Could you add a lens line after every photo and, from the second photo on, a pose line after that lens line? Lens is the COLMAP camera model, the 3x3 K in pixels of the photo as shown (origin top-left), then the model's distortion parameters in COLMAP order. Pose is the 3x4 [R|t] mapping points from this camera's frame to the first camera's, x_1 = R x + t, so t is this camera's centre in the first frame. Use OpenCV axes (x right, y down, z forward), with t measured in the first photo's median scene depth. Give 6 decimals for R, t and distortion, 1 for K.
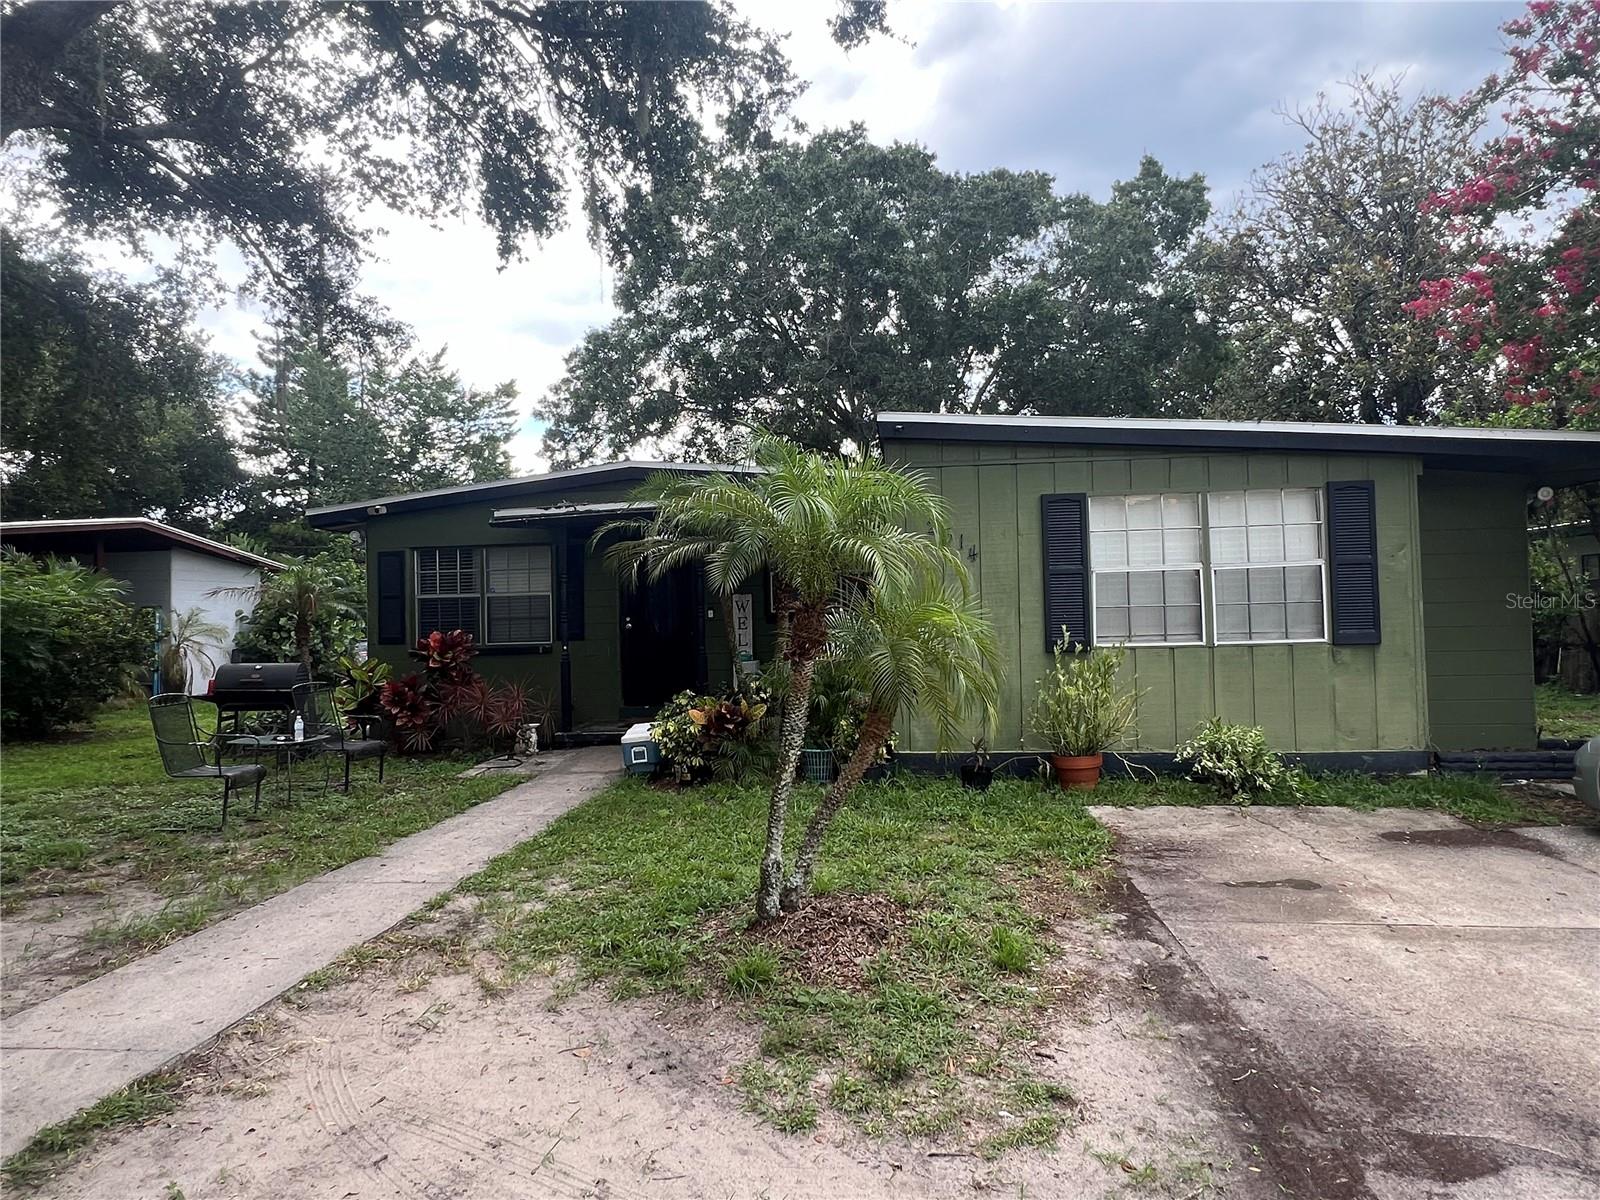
lens RADIAL K [[942.8, 0, 800.7], [0, 942.8, 632.9], [0, 0, 1]] dist [0.000912, -0.000633]
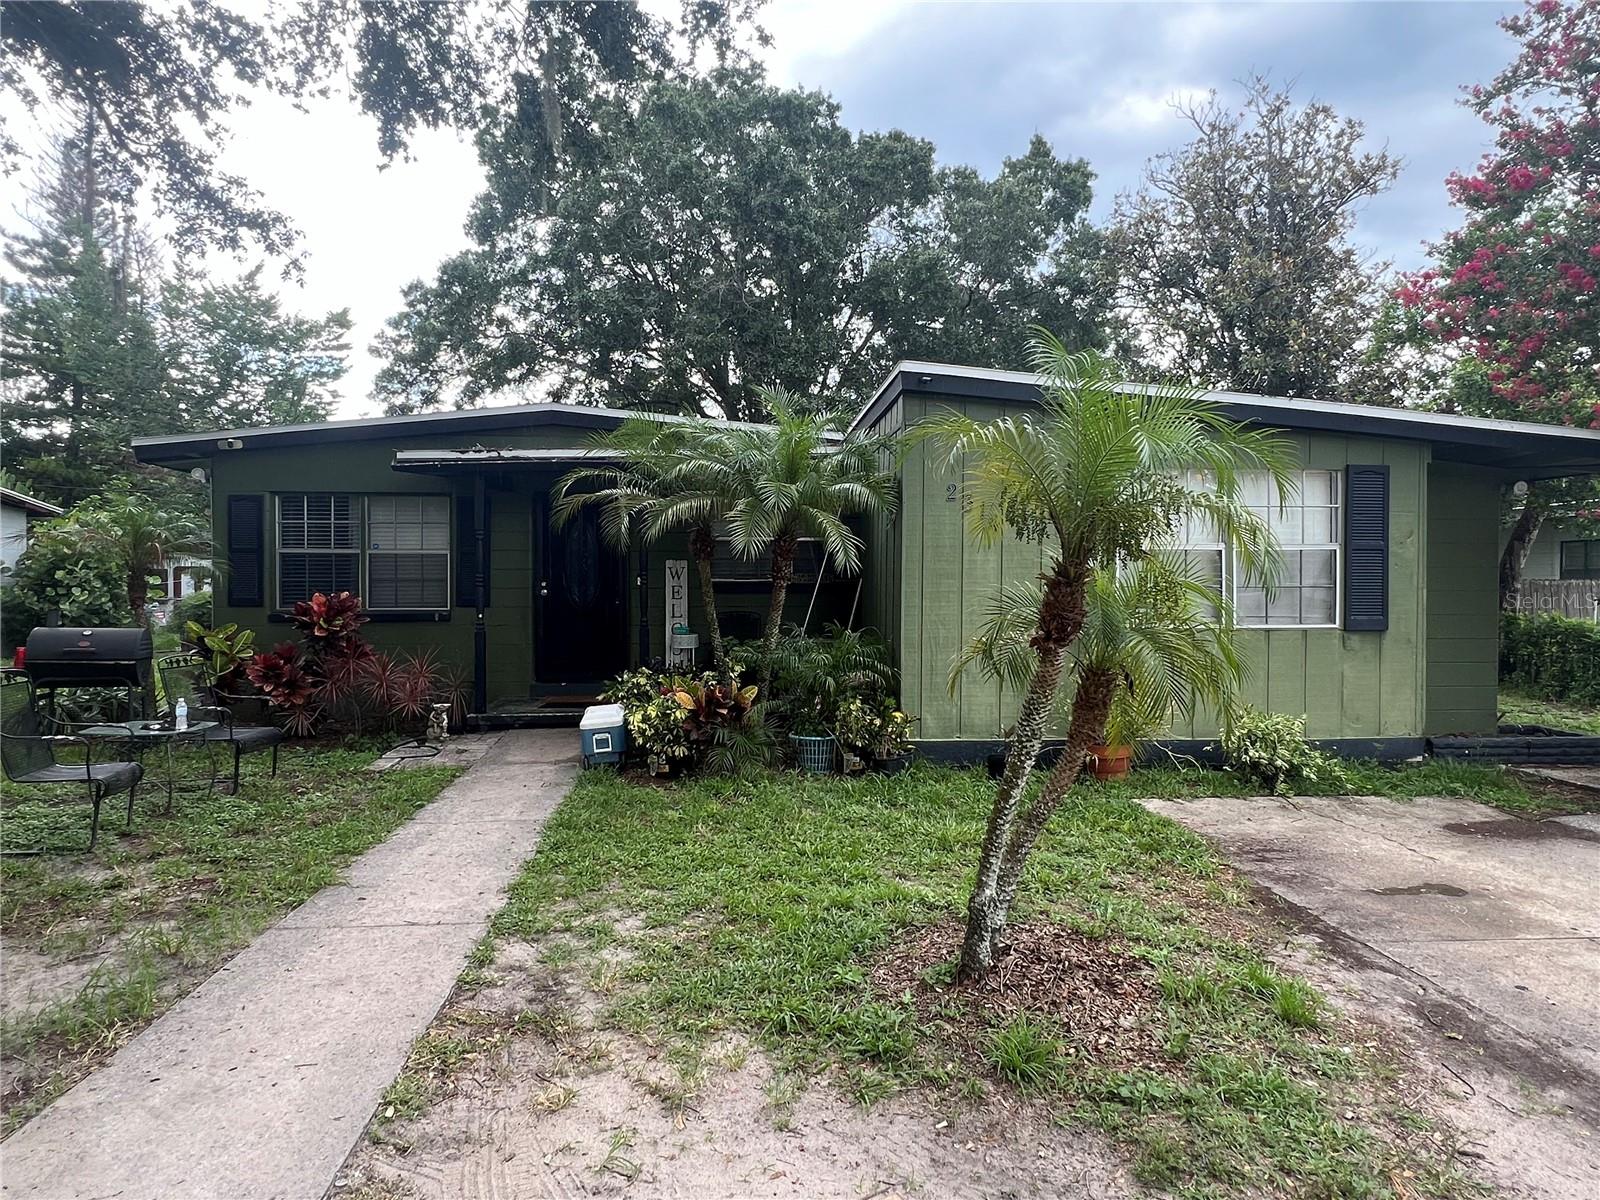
lens RADIAL K [[942.8, 0, 800.7], [0, 942.8, 632.9], [0, 0, 1]] dist [0.000912, -0.000633]
pose [[0.980720, 0.017052, 0.194673, -0.116244], [-0.023086, 0.999319, 0.028770, -0.000185], [-0.194050, -0.032710, 0.980446, 0.087665]]
